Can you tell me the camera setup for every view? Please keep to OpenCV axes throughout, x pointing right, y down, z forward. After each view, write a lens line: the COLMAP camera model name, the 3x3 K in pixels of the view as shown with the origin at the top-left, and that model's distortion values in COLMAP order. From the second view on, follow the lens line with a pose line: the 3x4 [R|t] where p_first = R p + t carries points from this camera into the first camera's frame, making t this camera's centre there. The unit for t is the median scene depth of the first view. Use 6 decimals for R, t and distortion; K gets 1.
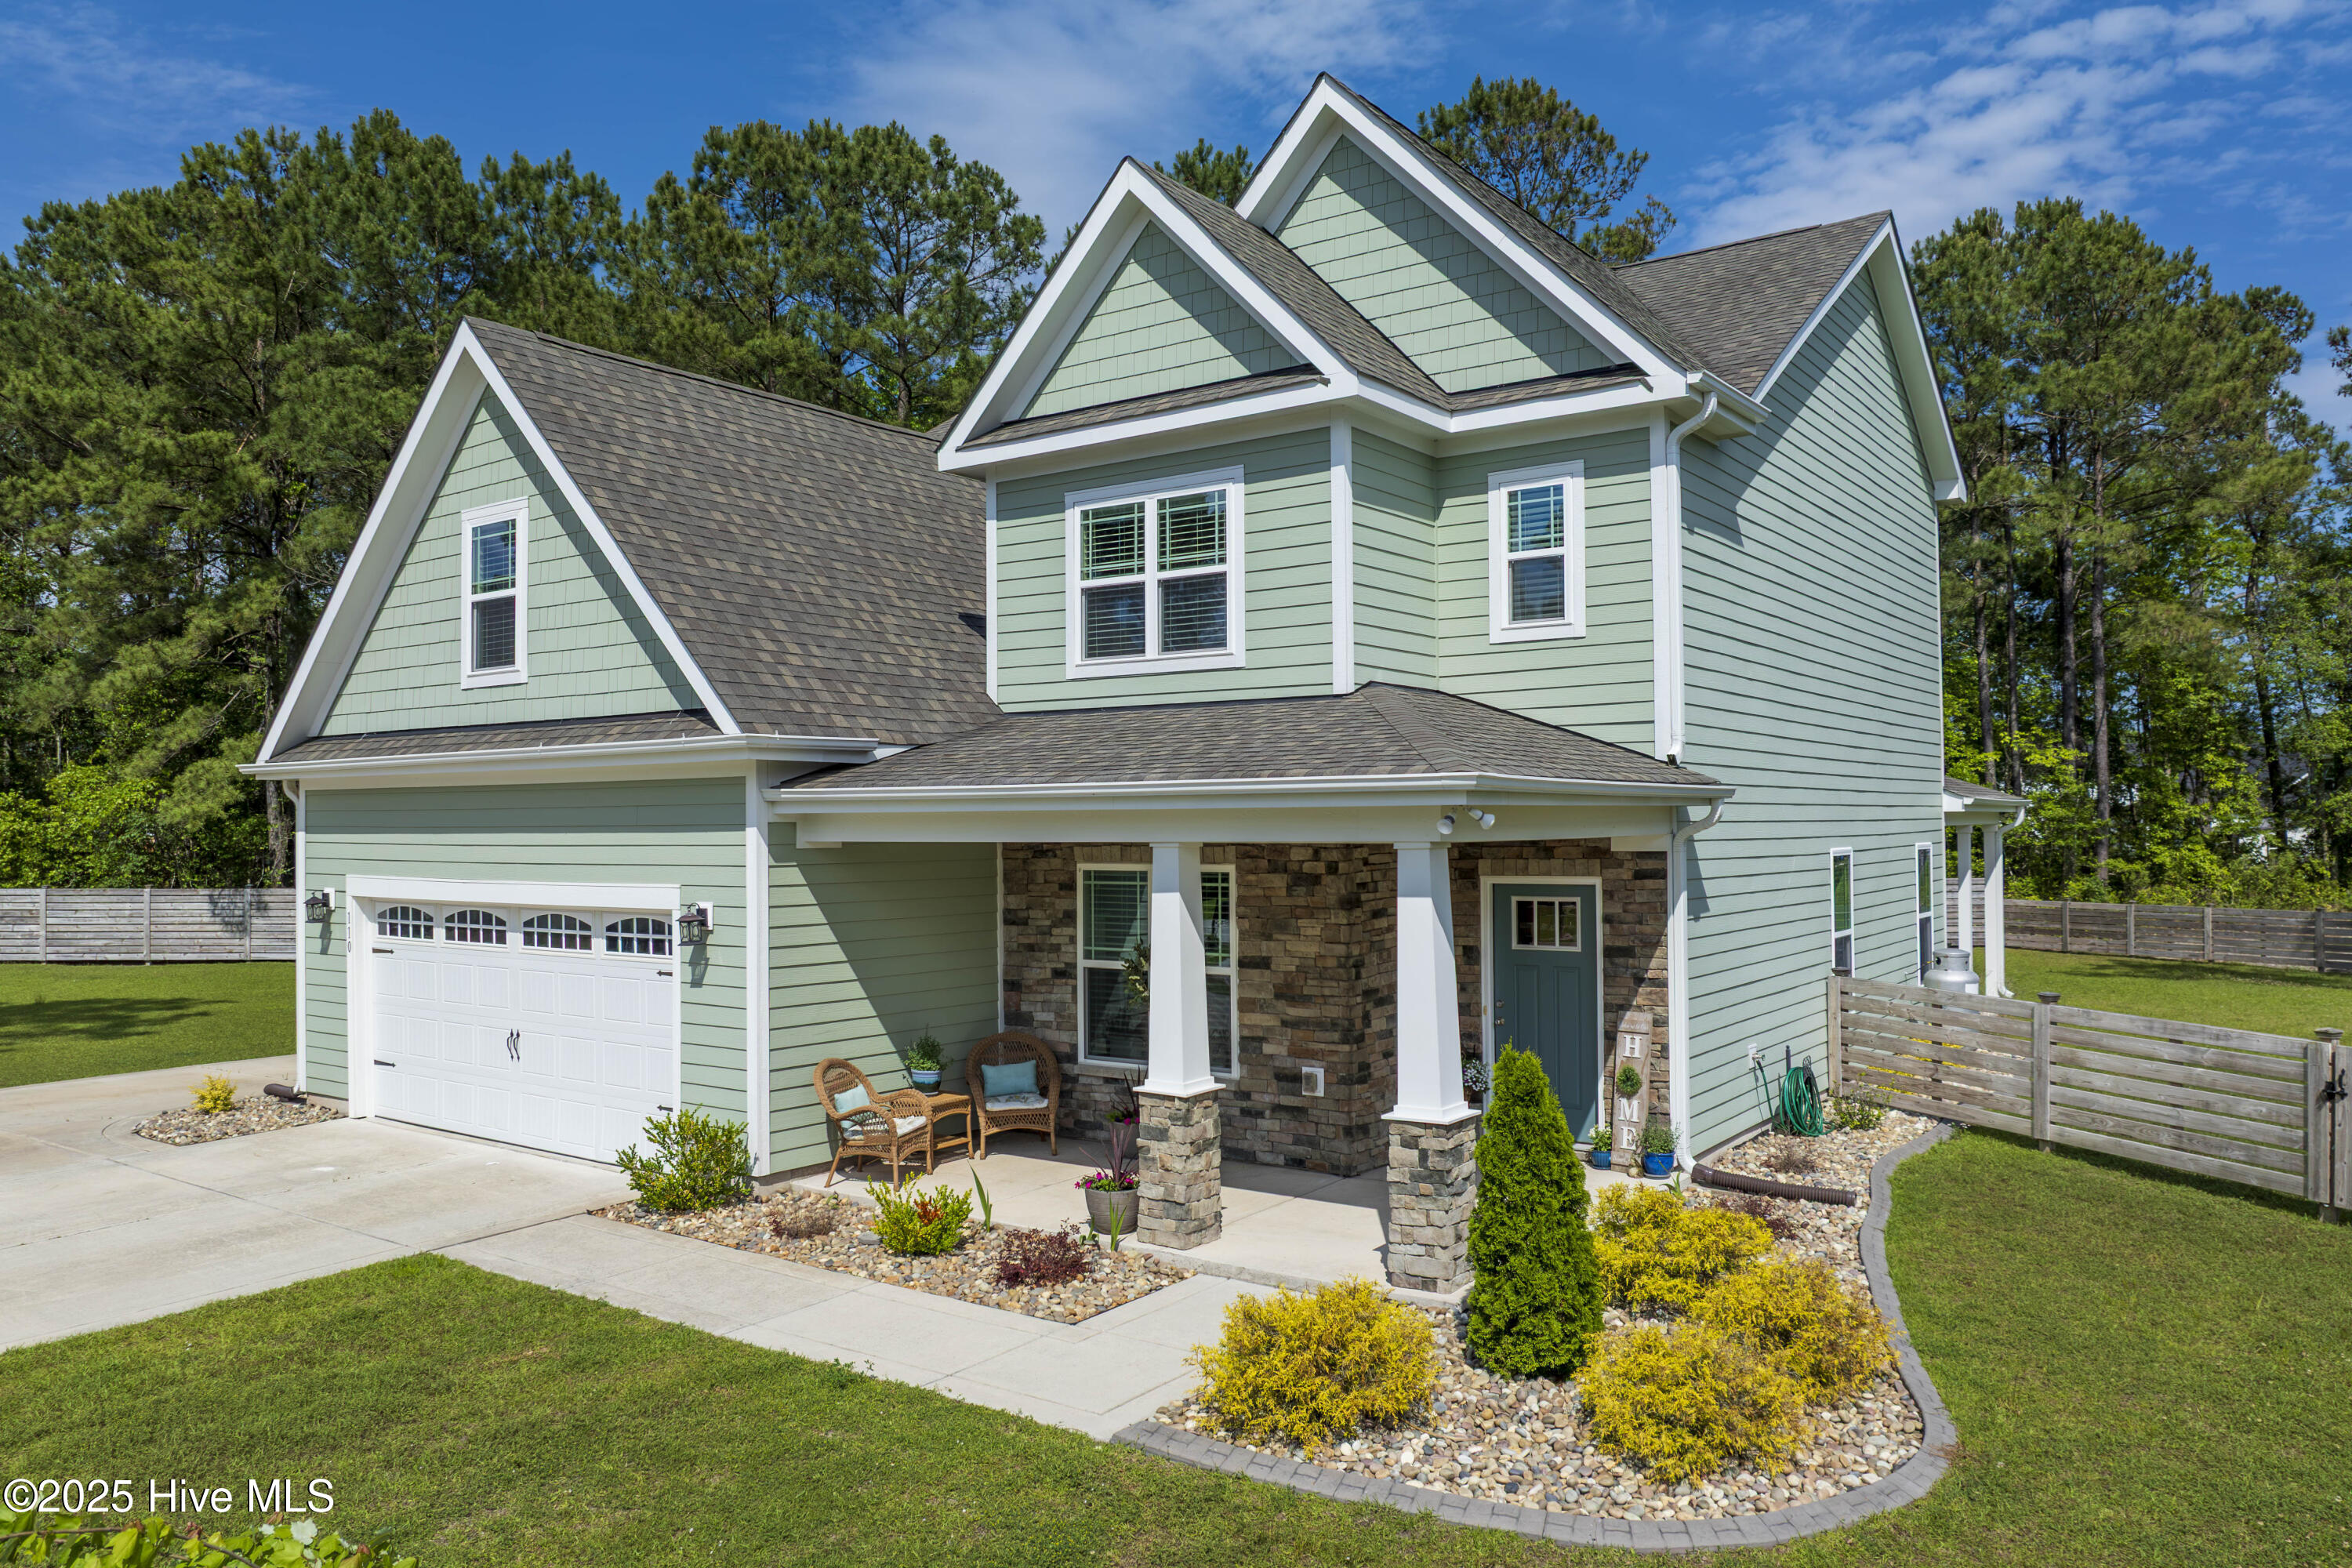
lens RADIAL K [[1659.4, 0, 1185.6], [0, 1659.4, 808.5], [0, 0, 1]] dist [-0.029410, -0.000545]
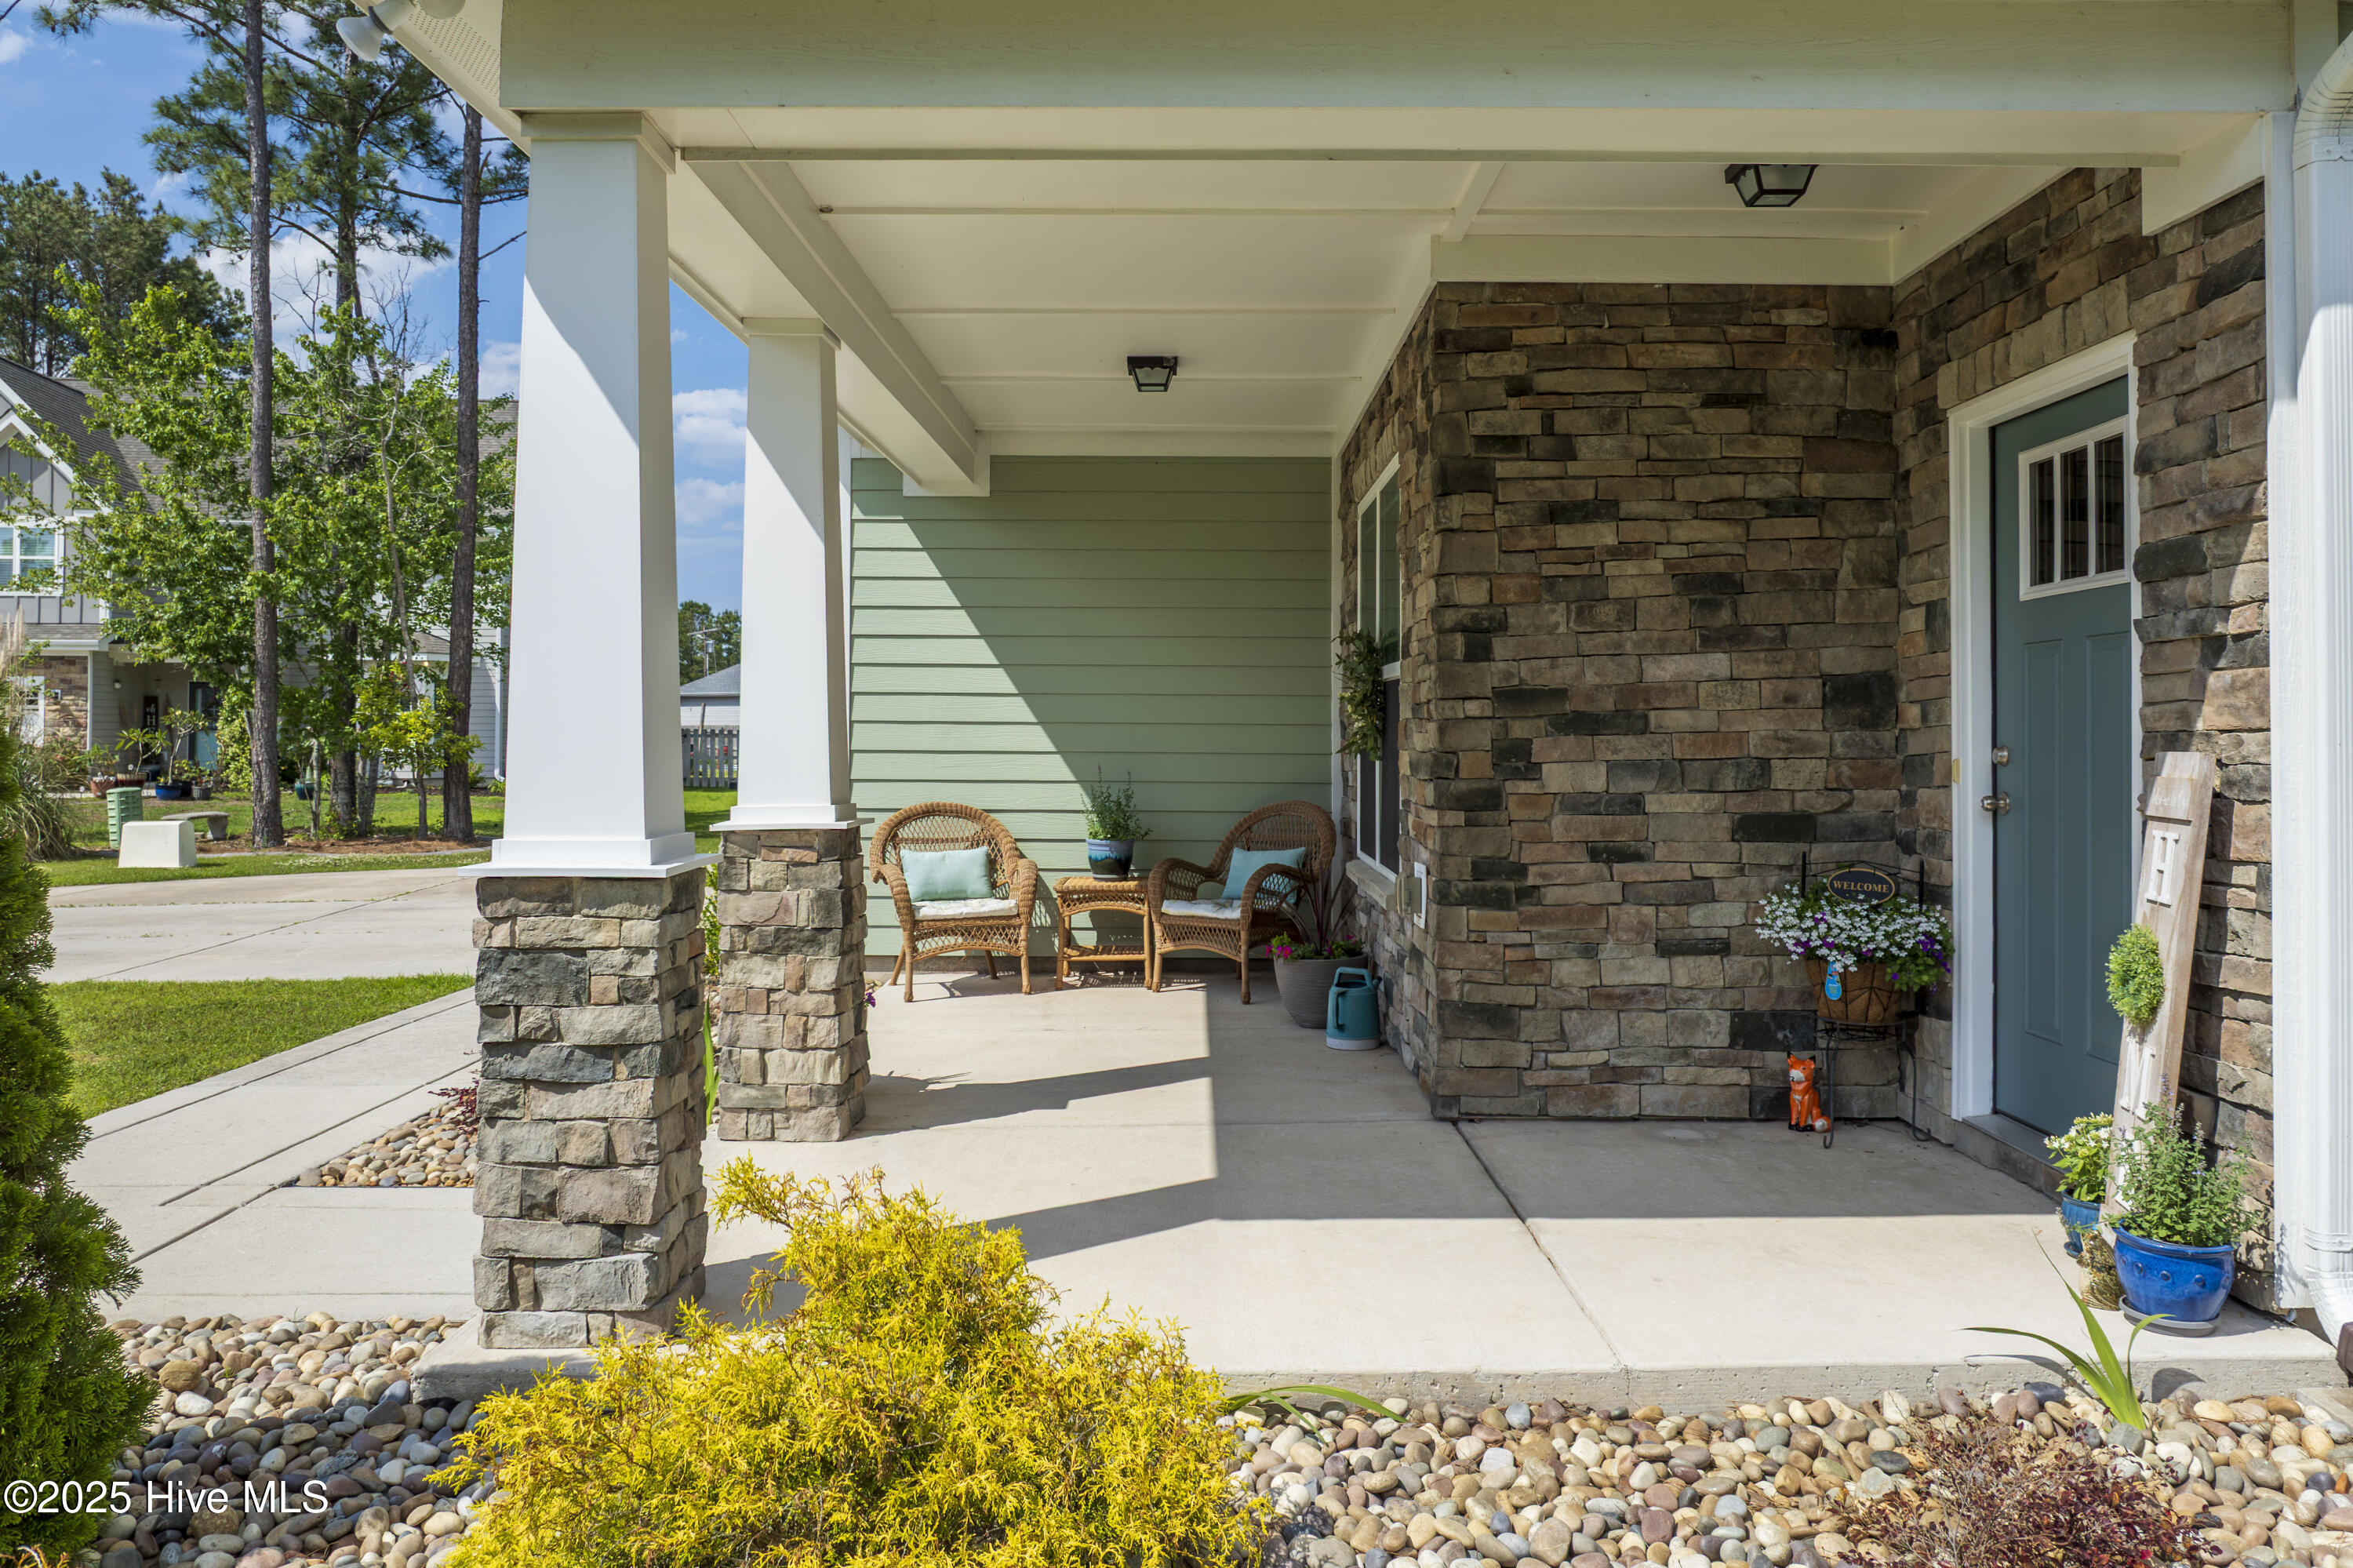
lens RADIAL K [[1686.5, 0, 1182.0], [0, 1686.5, 714.0], [0, 0, 1]] dist [-0.045675, 0.000372]
pose [[0.582267, -0.000898, -0.812997, 0.395236], [0.000564, 1.000000, -0.000701, 0.112575], [0.812997, -0.000050, 0.582268, 0.662232]]
